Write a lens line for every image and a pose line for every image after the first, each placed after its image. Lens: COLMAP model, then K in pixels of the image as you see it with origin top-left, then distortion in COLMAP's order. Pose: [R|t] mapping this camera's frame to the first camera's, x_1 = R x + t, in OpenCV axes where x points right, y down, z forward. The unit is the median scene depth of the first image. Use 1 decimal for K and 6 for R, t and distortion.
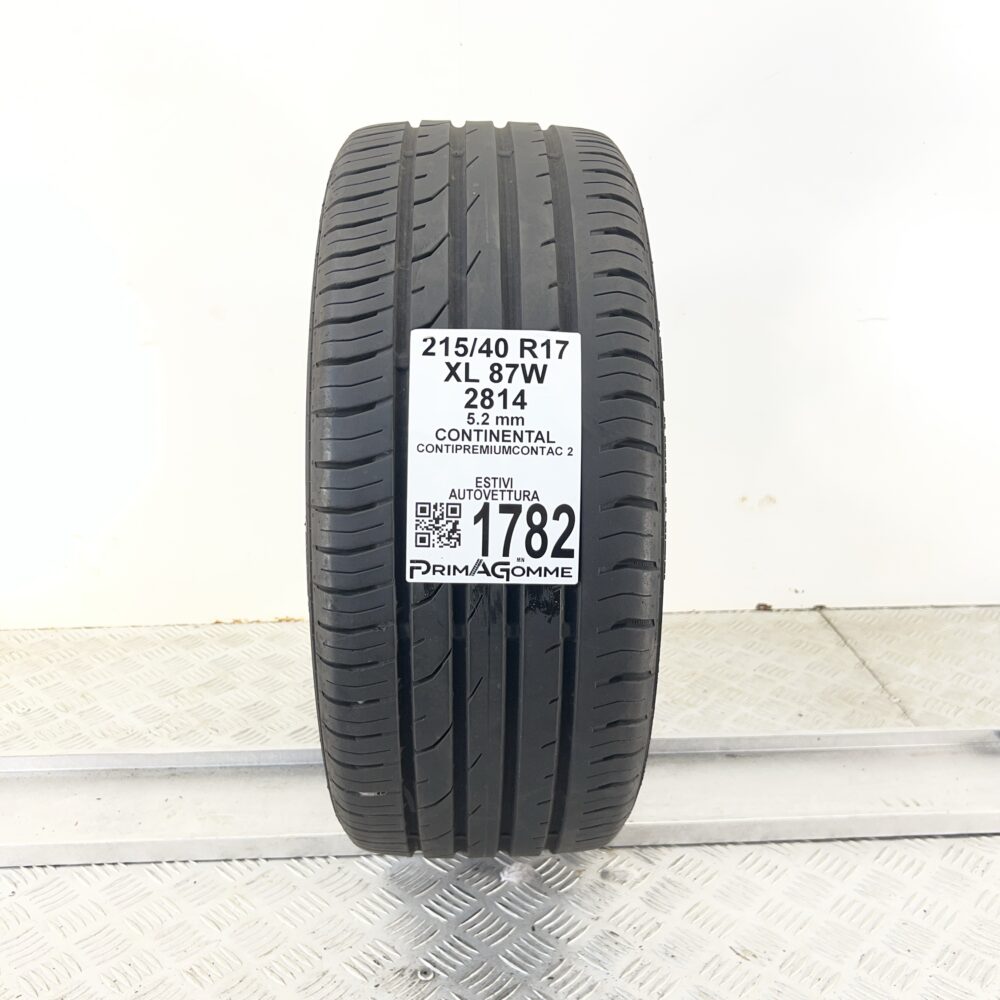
lens RADIAL K [[1061.3, 0, 499.5], [0, 1061.3, 500.3], [0, 0, 1]] dist [-0.039309, 0.000000]
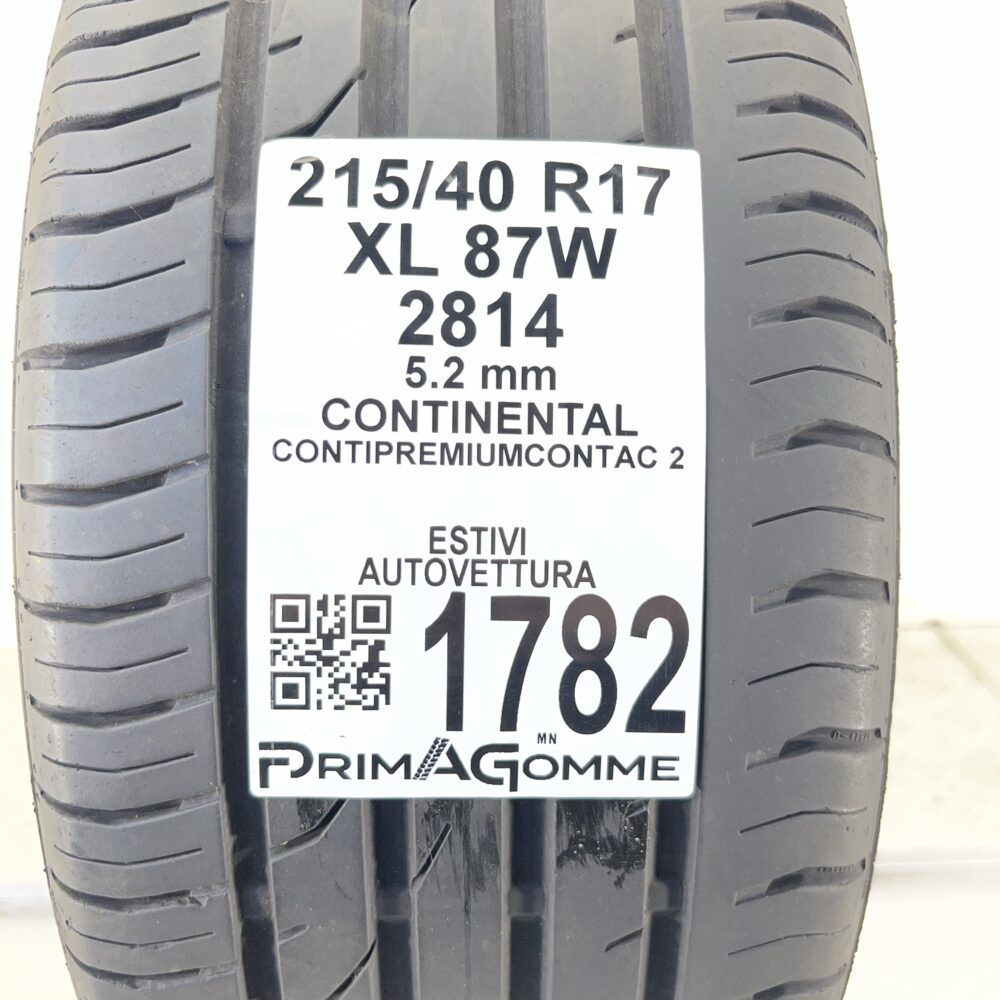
lens RADIAL K [[1061.3, 0, 500.8], [0, 1061.3, 499.3], [0, 0, 1]] dist [-0.039309, 0.000000]
pose [[0.999994, -0.002049, -0.002744, 0.004346], [0.002178, 0.998849, 0.047907, -0.049213], [0.002643, -0.047913, 0.998848, 0.615874]]
